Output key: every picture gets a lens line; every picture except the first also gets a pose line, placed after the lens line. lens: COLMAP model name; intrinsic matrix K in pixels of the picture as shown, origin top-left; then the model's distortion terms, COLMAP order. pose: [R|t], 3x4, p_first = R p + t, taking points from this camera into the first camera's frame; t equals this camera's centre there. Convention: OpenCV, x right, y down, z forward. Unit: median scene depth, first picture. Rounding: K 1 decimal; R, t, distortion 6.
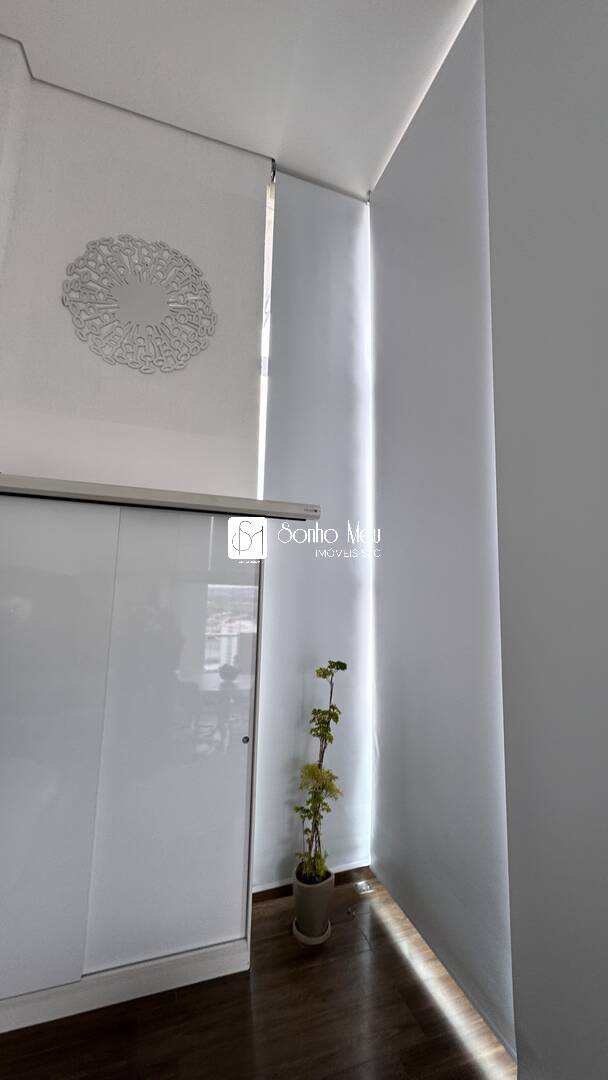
lens RADIAL K [[431.6, 0, 306.1], [0, 431.6, 541.6], [0, 0, 1]] dist [-0.000407, 0.000065]
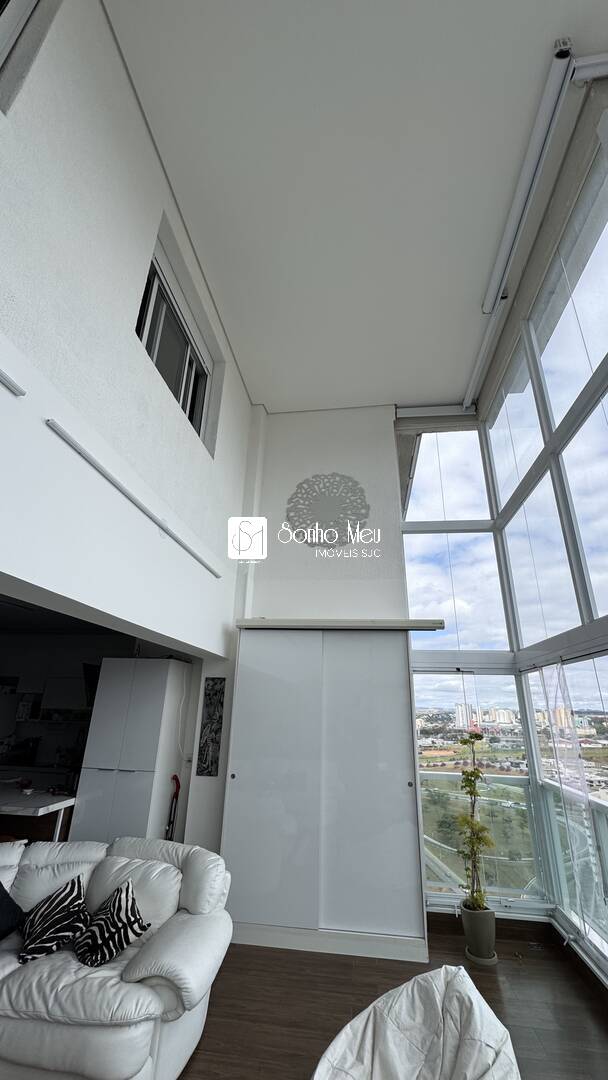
lens RADIAL K [[431.2, 0, 304.4], [0, 431.2, 541.9], [0, 0, 1]] dist [-0.003022, -0.000229]
pose [[0.900705, -0.162022, -0.403087, 0.216503], [0.050033, 0.960364, -0.274222, 0.040415], [0.431540, 0.226825, 0.873111, -0.519814]]
